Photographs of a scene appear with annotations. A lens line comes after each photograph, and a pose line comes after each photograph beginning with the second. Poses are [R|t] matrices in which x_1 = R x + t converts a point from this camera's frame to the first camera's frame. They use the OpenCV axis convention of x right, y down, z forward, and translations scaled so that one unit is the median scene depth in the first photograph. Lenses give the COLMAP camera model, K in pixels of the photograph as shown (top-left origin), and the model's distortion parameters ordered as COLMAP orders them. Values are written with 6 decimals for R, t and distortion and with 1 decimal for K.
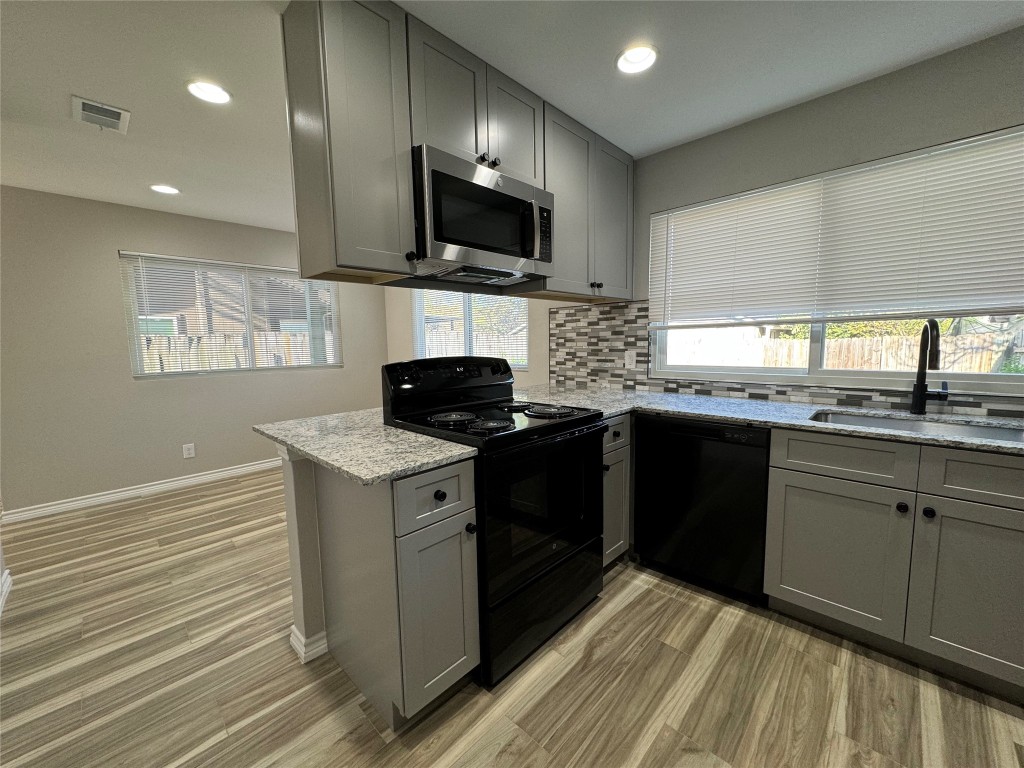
lens RADIAL K [[406.1, 0, 512.0], [0, 406.1, 382.8], [0, 0, 1]] dist [-0.003118, 0.000290]
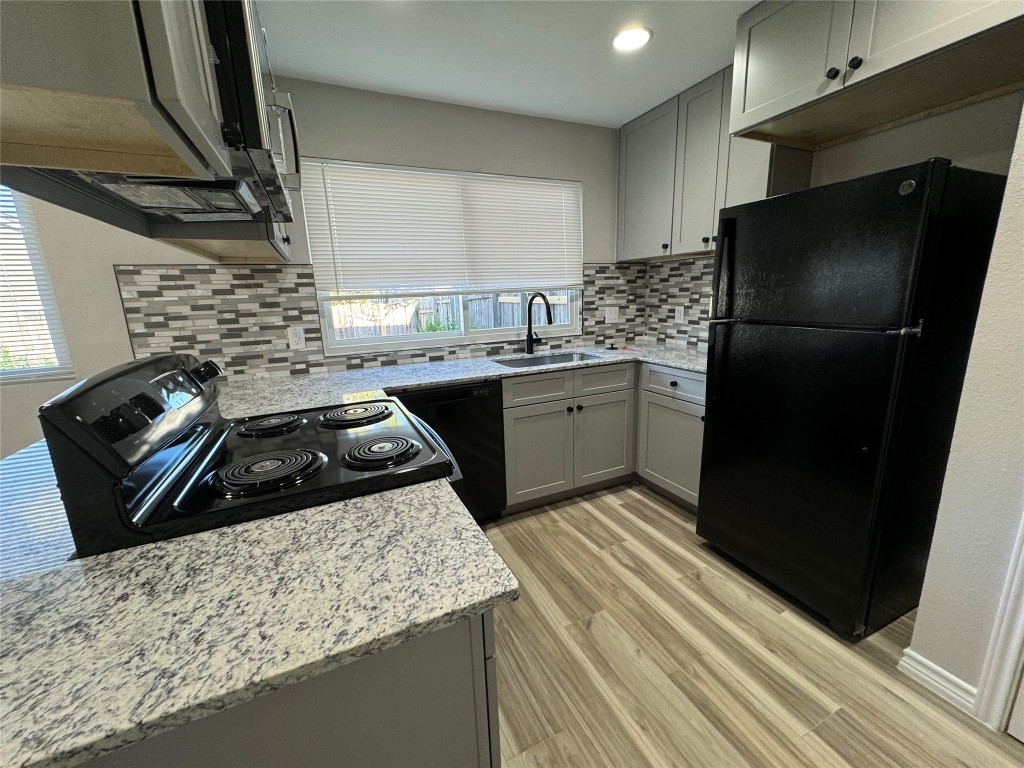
lens RADIAL K [[406.1, 0, 512.0], [0, 406.1, 383.0], [0, 0, 1]] dist [-0.003118, 0.000290]
pose [[0.363700, -0.192449, 0.911419, -0.316501], [0.123637, 0.979742, 0.157539, -0.044740], [-0.923275, 0.055388, 0.380127, 0.310439]]
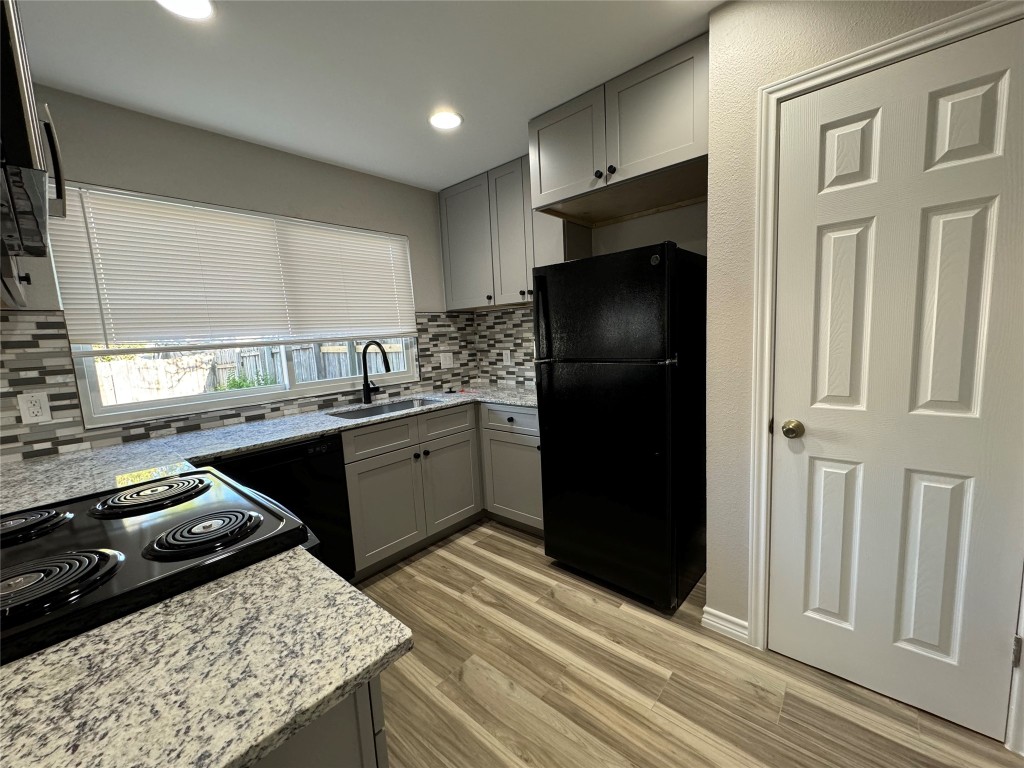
lens RADIAL K [[406.1, 0, 512.3], [0, 406.1, 382.8], [0, 0, 1]] dist [-0.003118, 0.000290]
pose [[-0.043796, -0.096743, 0.994345, -0.336783], [0.157403, 0.982201, 0.102494, -0.044994], [-0.986563, 0.161001, -0.027788, 0.328941]]
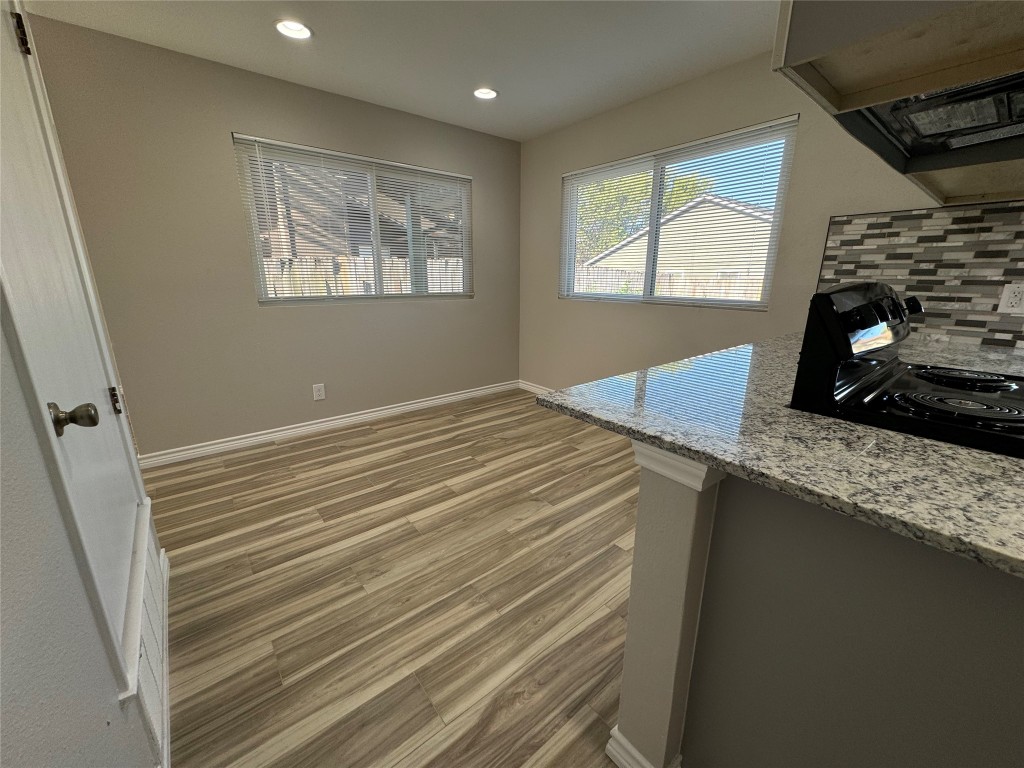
lens RADIAL K [[406.1, 0, 511.8], [0, 406.1, 383.3], [0, 0, 1]] dist [-0.003118, 0.000290]
pose [[0.991948, 0.053744, -0.114675, -0.404766], [-0.035035, 0.986603, 0.159331, -0.001050], [0.121702, -0.154030, 0.980542, 0.290769]]
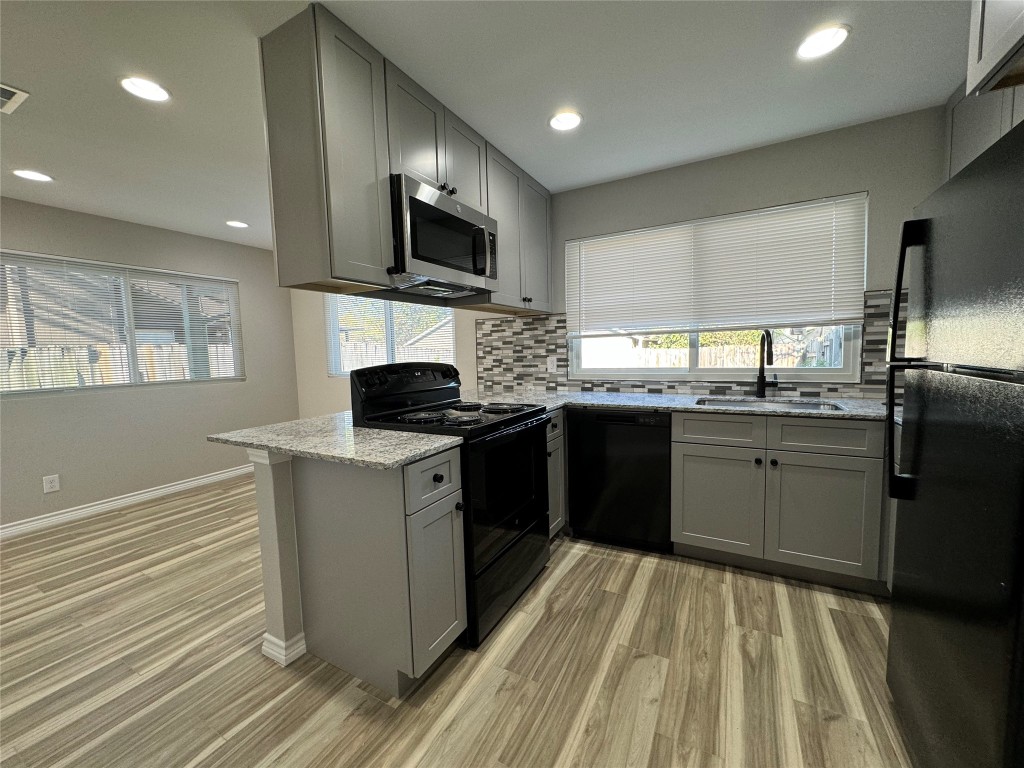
lens RADIAL K [[406.1, 0, 512.1], [0, 406.1, 383.1], [0, 0, 1]] dist [-0.003118, 0.000290]
pose [[0.964877, -0.028602, 0.261140, -0.123748], [0.035933, 0.999082, -0.023338, 0.019194], [-0.260233, 0.031902, 0.965019, -0.083373]]
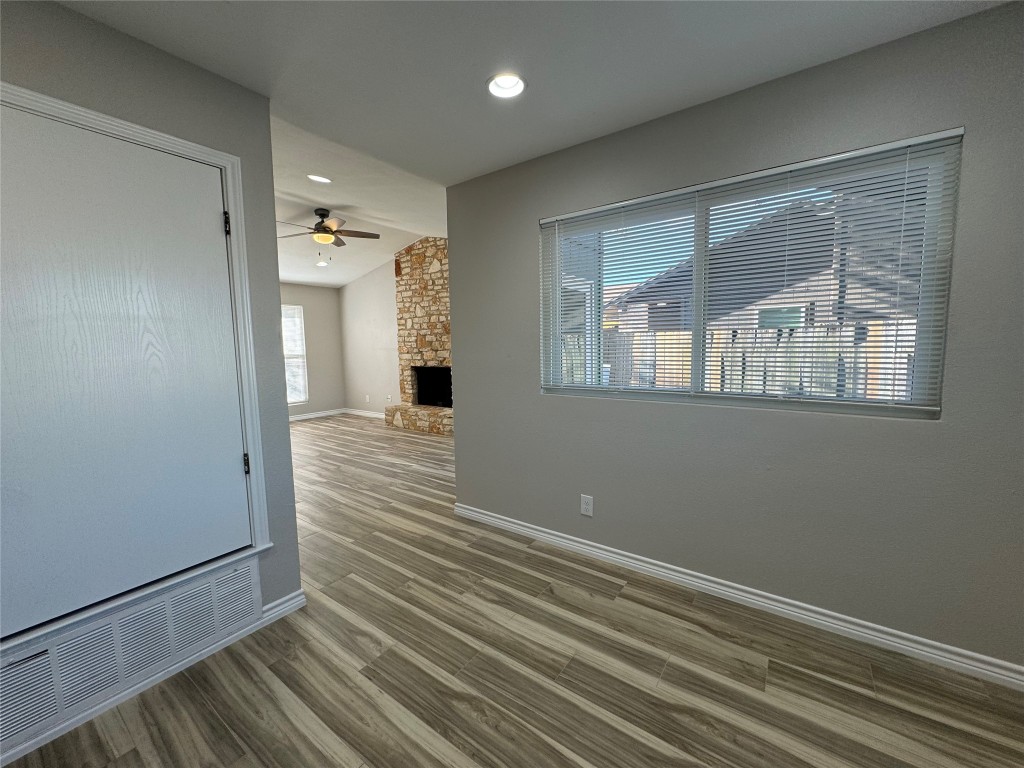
lens RADIAL K [[406.1, 0, 510.5], [0, 406.1, 384.0], [0, 0, 1]] dist [-0.003118, 0.000290]
pose [[0.141563, 0.114658, -0.983267, -0.246511], [-0.086287, 0.990918, 0.103128, -0.120057], [0.986162, 0.070244, 0.150170, 1.038589]]
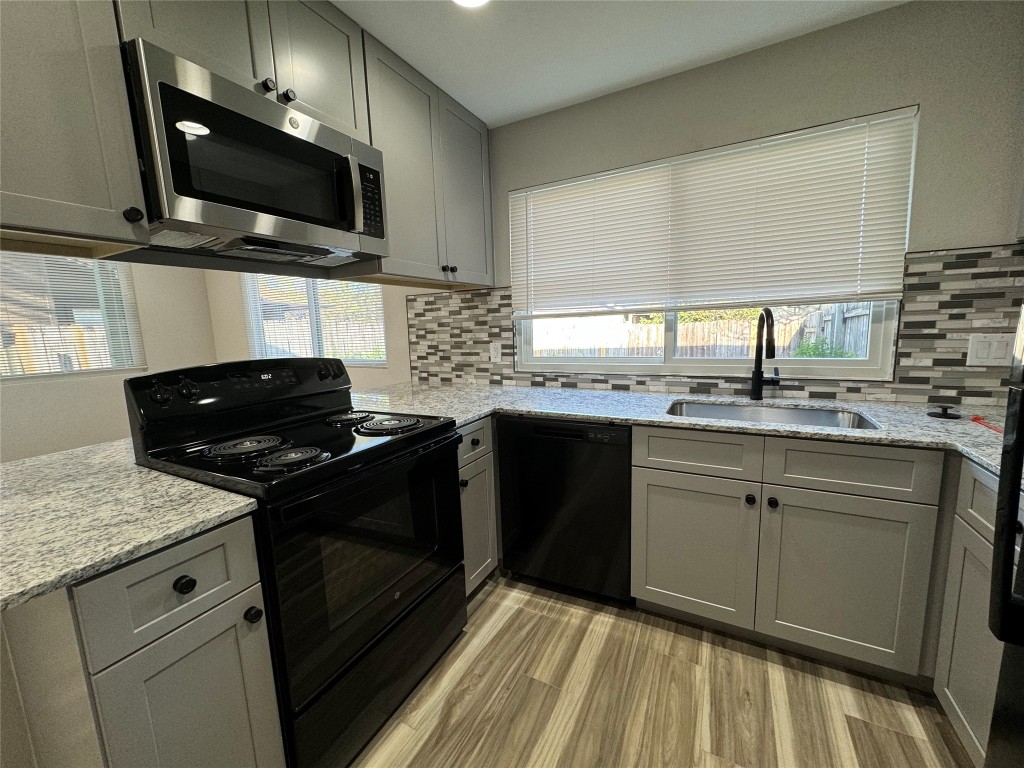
lens RADIAL K [[406.1, 0, 511.8], [0, 406.1, 383.0], [0, 0, 1]] dist [-0.003118, 0.000290]
pose [[0.961755, -0.053553, 0.268626, 0.079065], [0.045000, 0.998268, 0.037901, -0.021788], [-0.270190, -0.024363, 0.962499, 0.110059]]
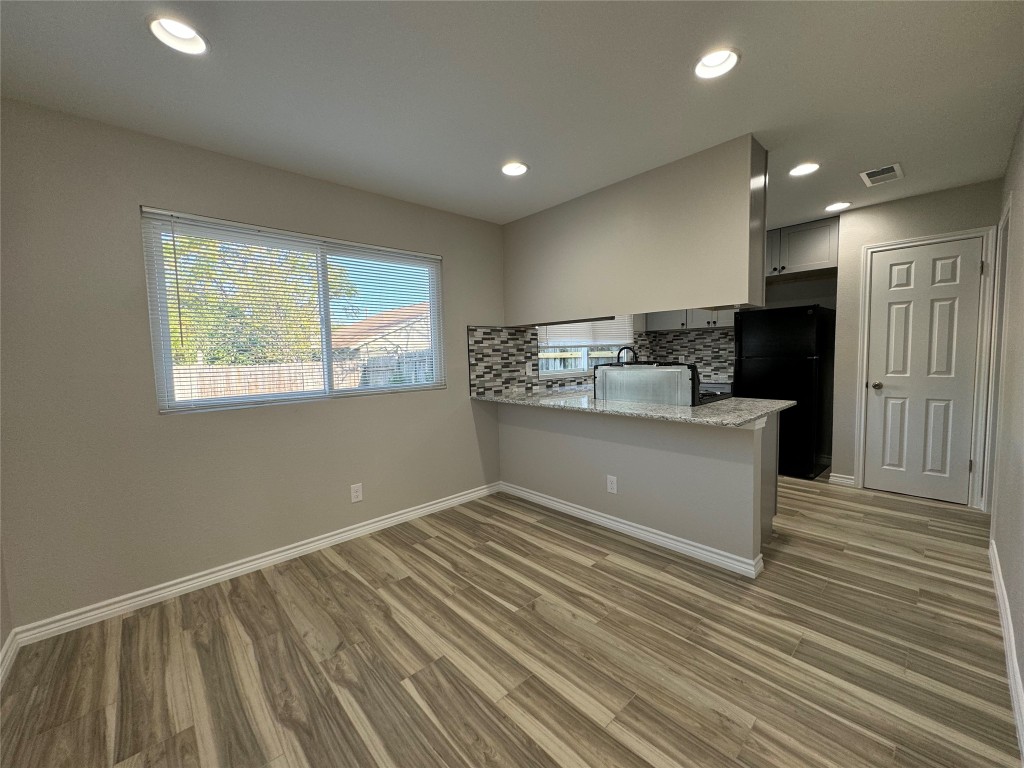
lens RADIAL K [[406.1, 0, 512.2], [0, 406.1, 382.8], [0, 0, 1]] dist [-0.003118, 0.000290]
pose [[0.060986, -0.052117, 0.996777, -1.157048], [0.127326, 0.990884, 0.044018, -0.081268], [-0.989984, 0.124232, 0.067066, 1.000710]]
